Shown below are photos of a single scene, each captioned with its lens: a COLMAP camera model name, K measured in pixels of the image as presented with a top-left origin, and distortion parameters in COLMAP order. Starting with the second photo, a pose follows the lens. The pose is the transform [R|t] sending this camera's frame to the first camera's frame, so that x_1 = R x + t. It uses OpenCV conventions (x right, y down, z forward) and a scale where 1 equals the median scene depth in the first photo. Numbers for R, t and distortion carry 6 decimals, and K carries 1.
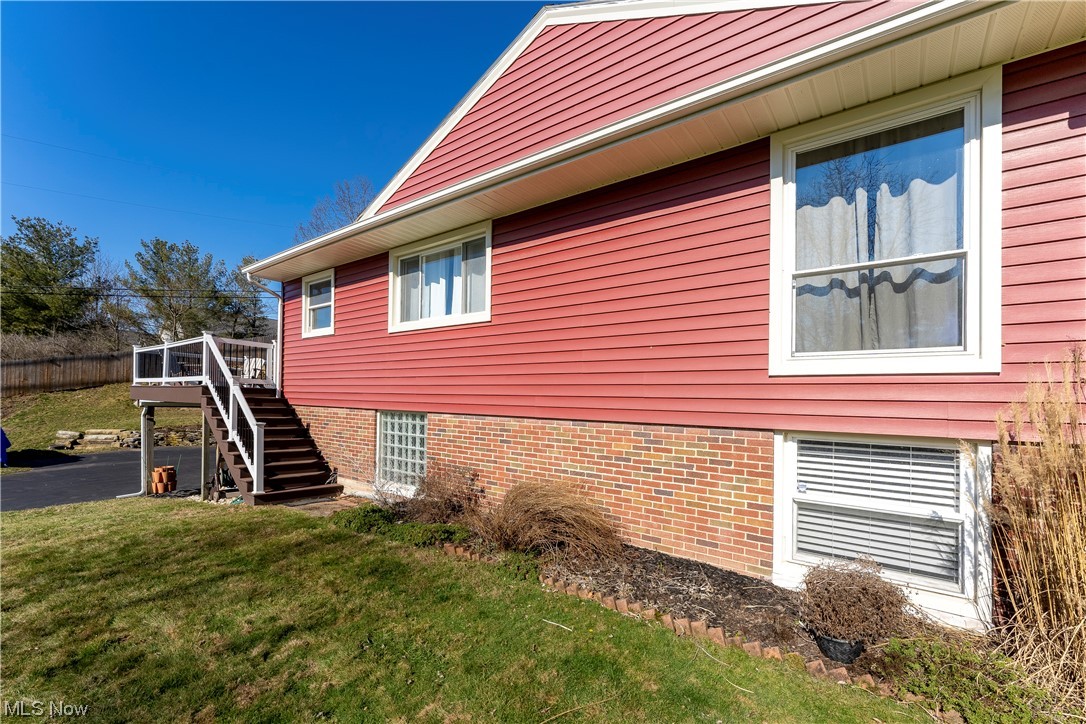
lens RADIAL K [[457.5, 0, 544.0], [0, 457.5, 401.9], [0, 0, 1]] dist [0.002710, -0.000448]
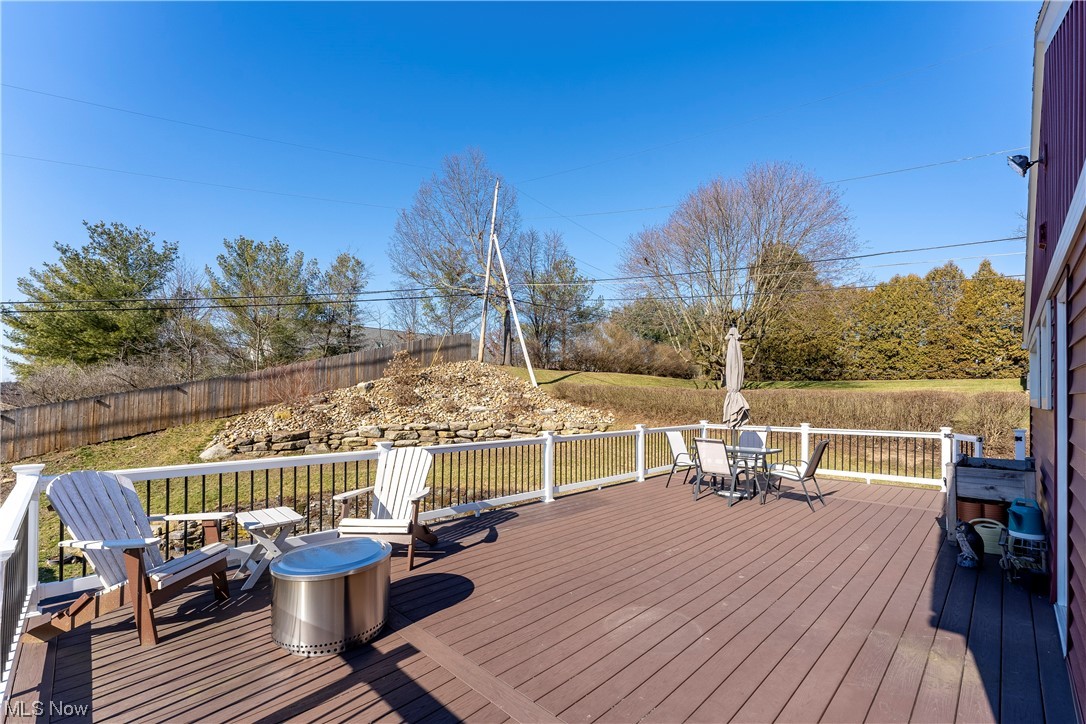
lens RADIAL K [[457.5, 0, 546.1], [0, 457.5, 361.7], [0, 0, 1]] dist [0.002710, -0.000448]
pose [[0.989773, -0.043661, -0.135804, -0.210321], [0.033025, 0.996279, -0.079610, -0.053075], [0.138774, 0.074311, 0.987532, 0.291057]]
